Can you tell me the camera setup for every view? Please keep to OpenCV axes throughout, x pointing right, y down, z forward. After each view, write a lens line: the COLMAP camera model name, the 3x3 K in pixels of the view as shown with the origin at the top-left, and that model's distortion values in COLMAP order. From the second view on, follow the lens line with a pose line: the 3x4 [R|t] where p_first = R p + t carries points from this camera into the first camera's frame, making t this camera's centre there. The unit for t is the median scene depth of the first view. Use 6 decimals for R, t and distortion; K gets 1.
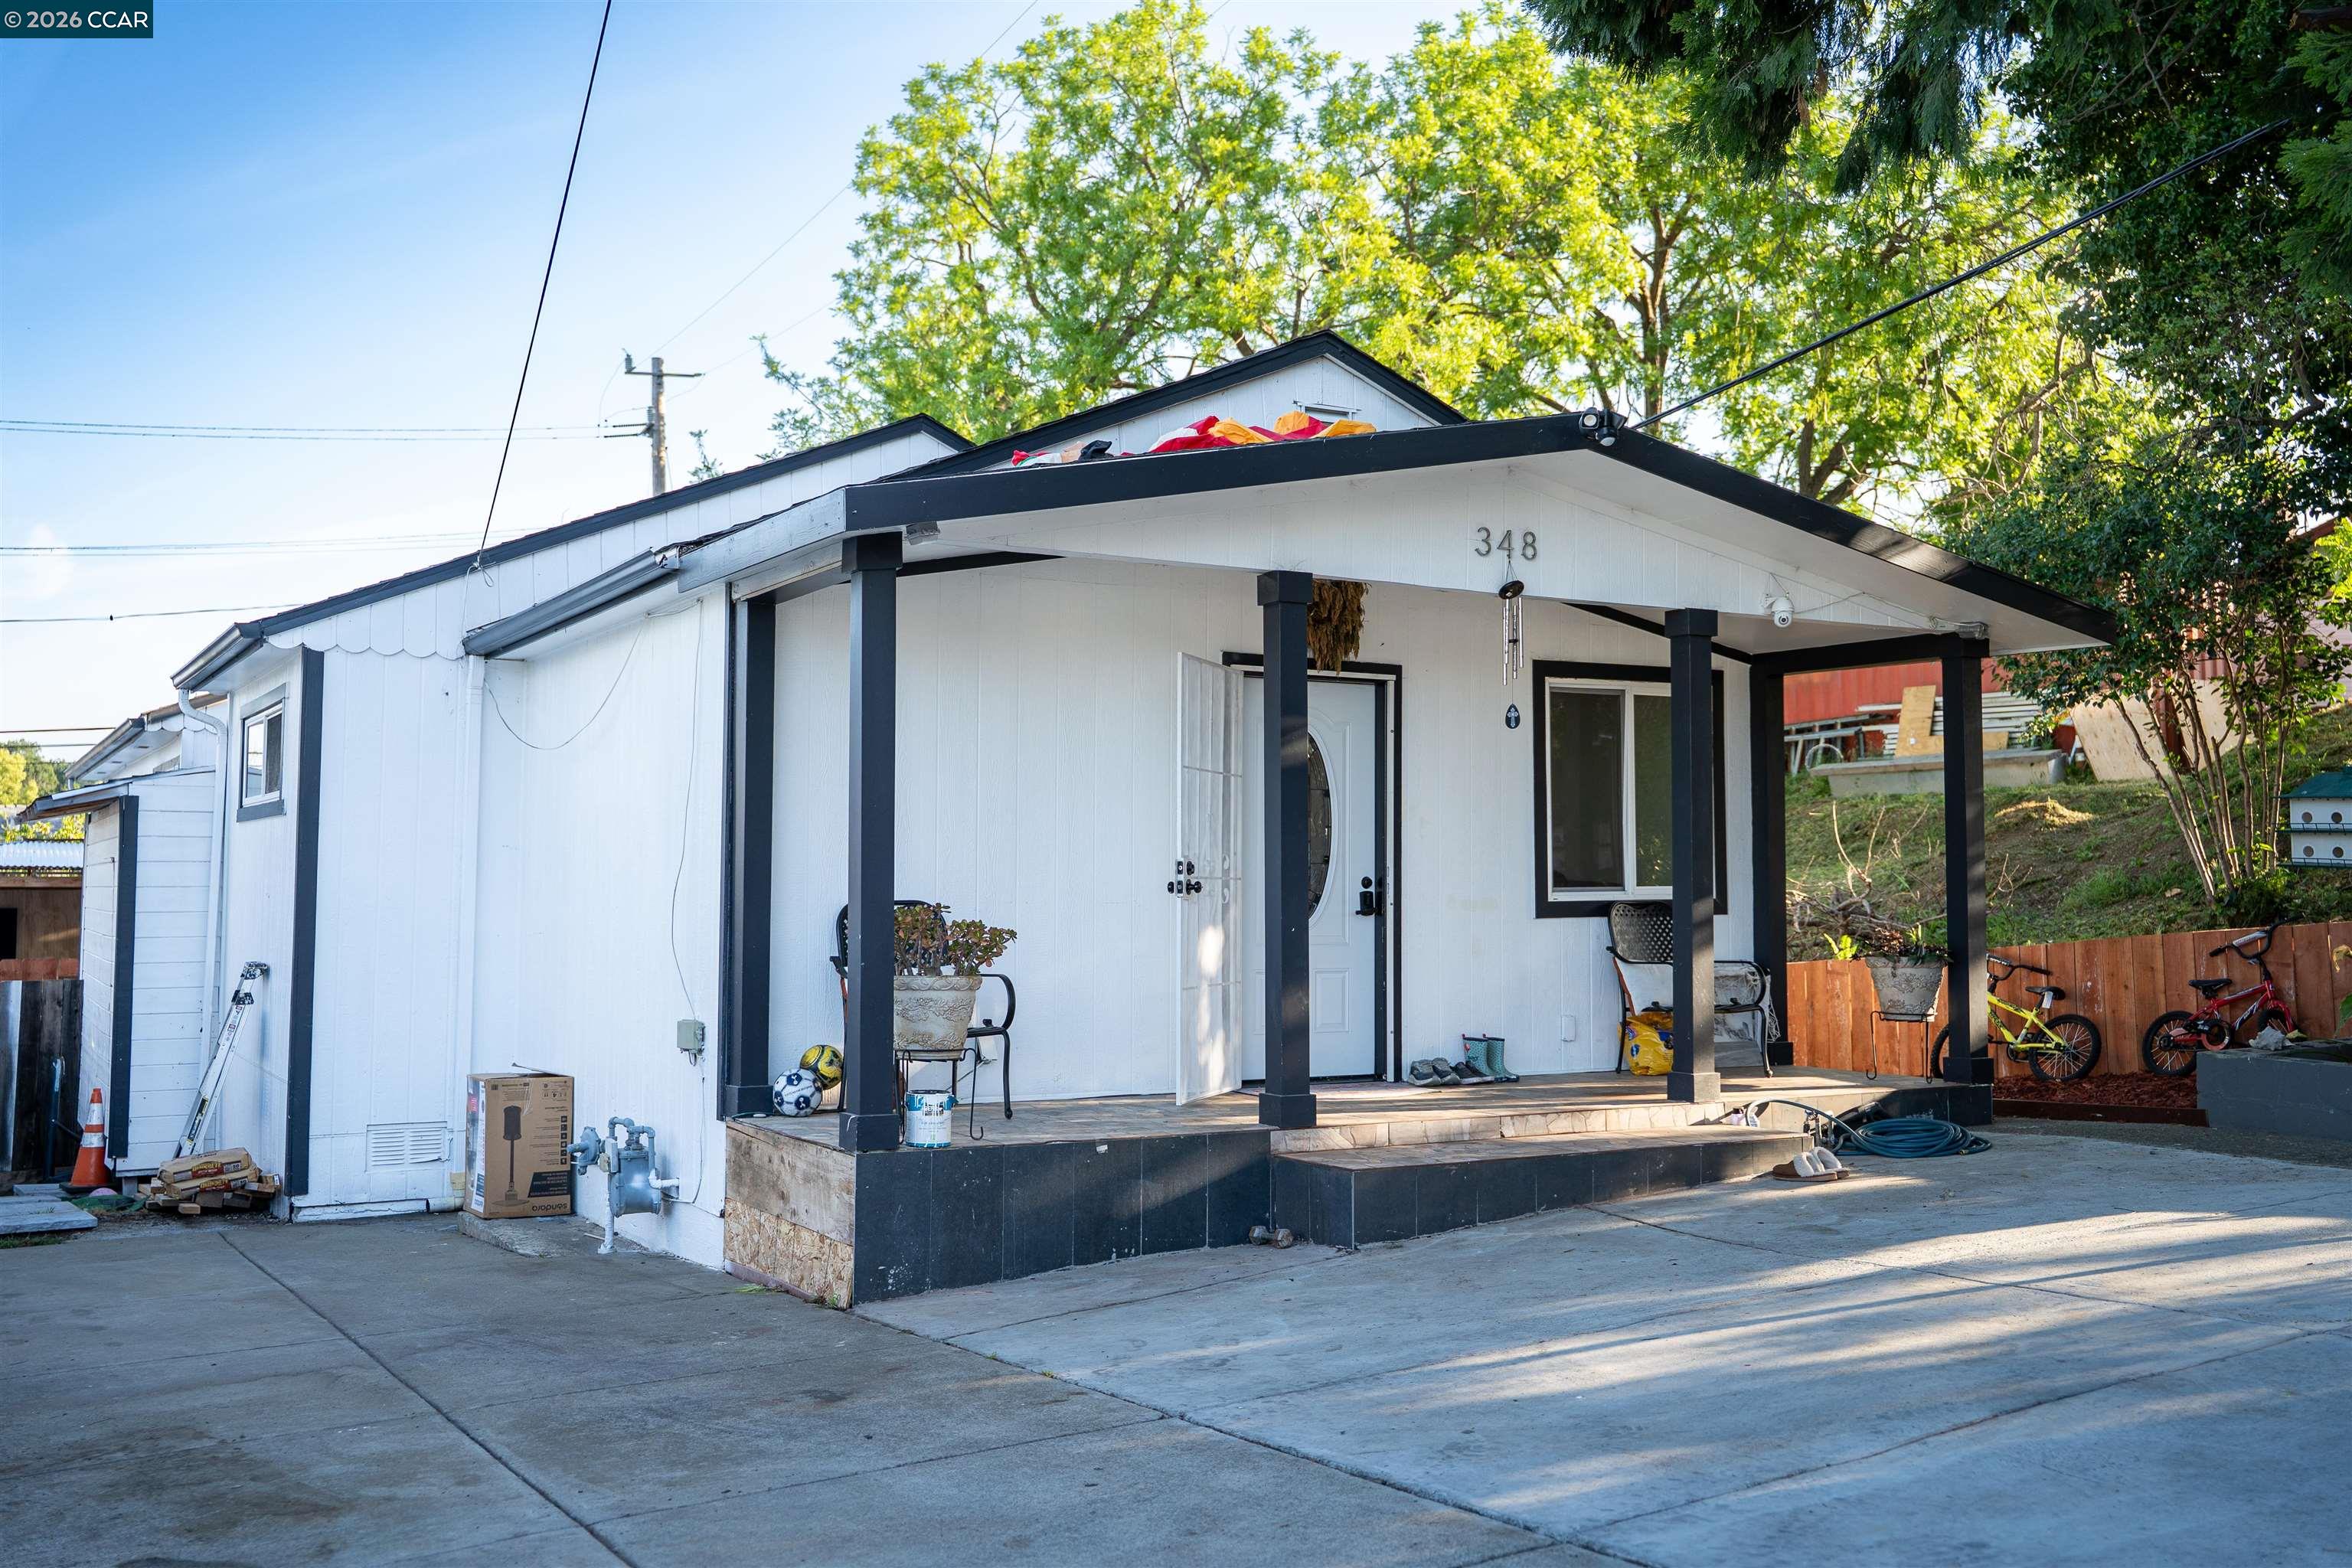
lens RADIAL K [[2139.0, 0, 1176.0], [0, 2139.0, 784.0], [0, 0, 1]] dist [-0.006764, 0.010853]
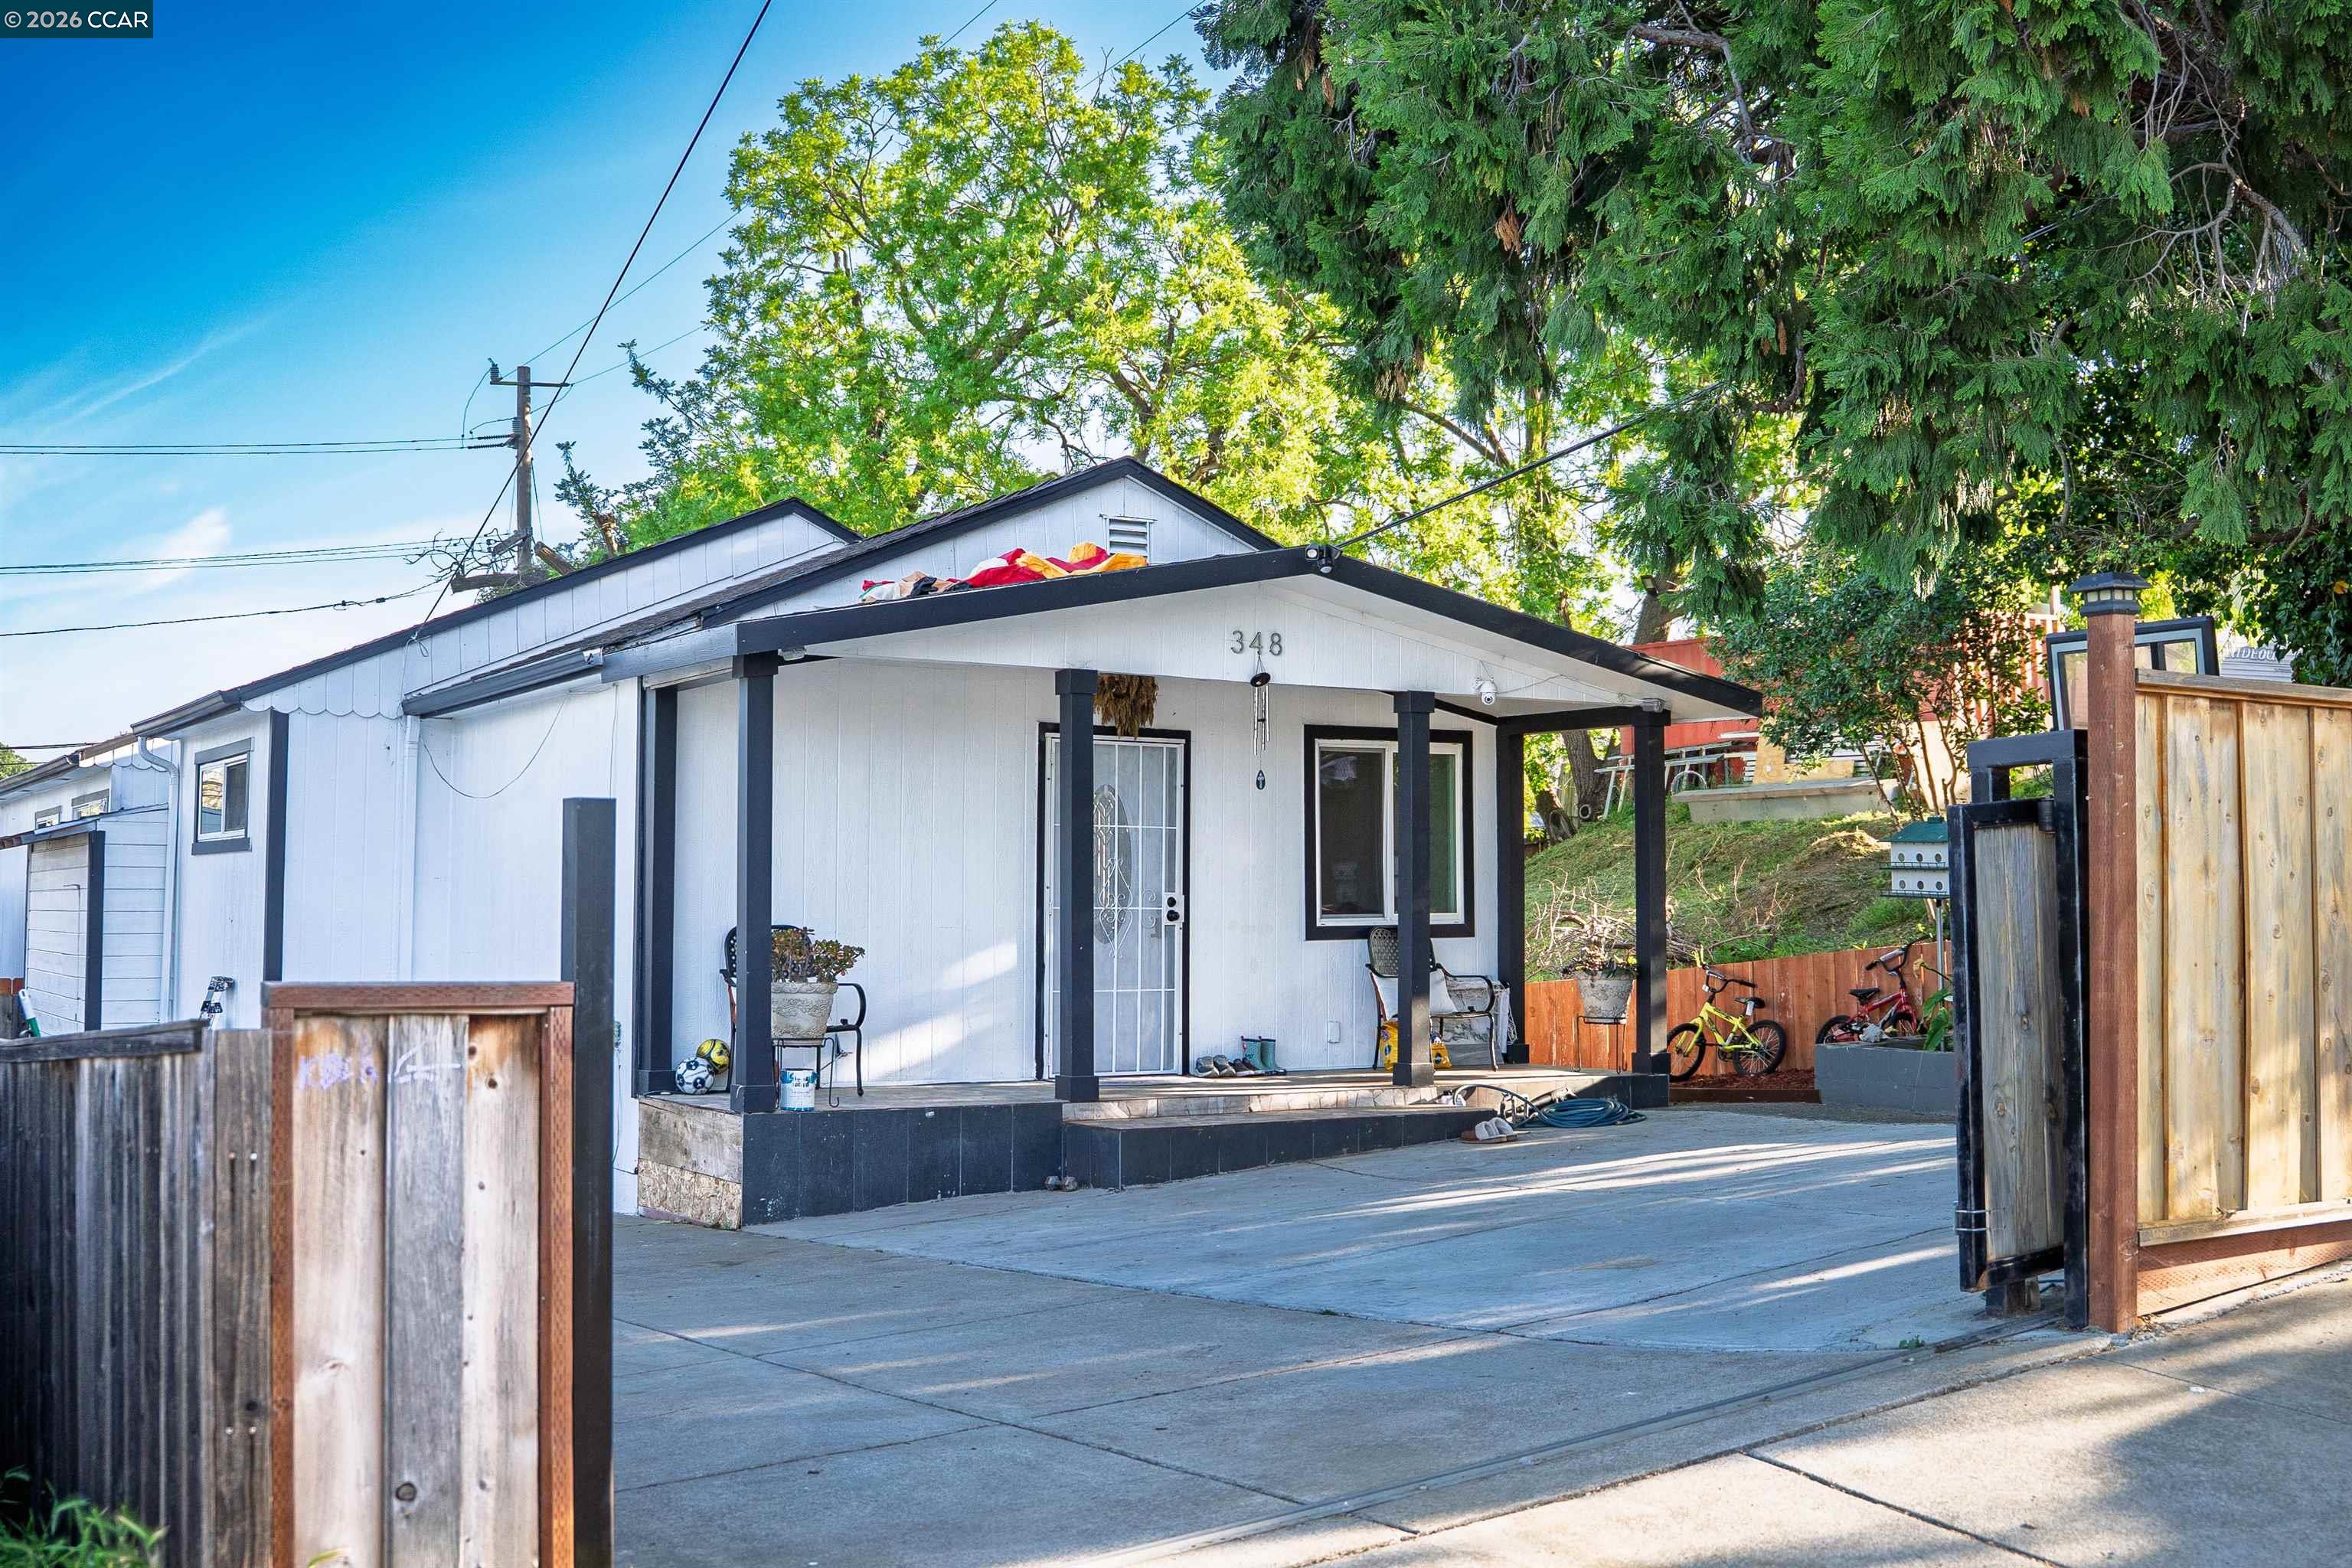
lens RADIAL K [[2424.4, 0, 1176.0], [0, 2424.4, 784.0], [0, 0, 1]] dist [-0.112874, -0.005480]
pose [[0.999251, 0.001320, 0.038683, 0.042940], [-0.001149, 0.999989, -0.004458, -0.018788], [-0.038688, 0.004411, 0.999242, -0.357135]]
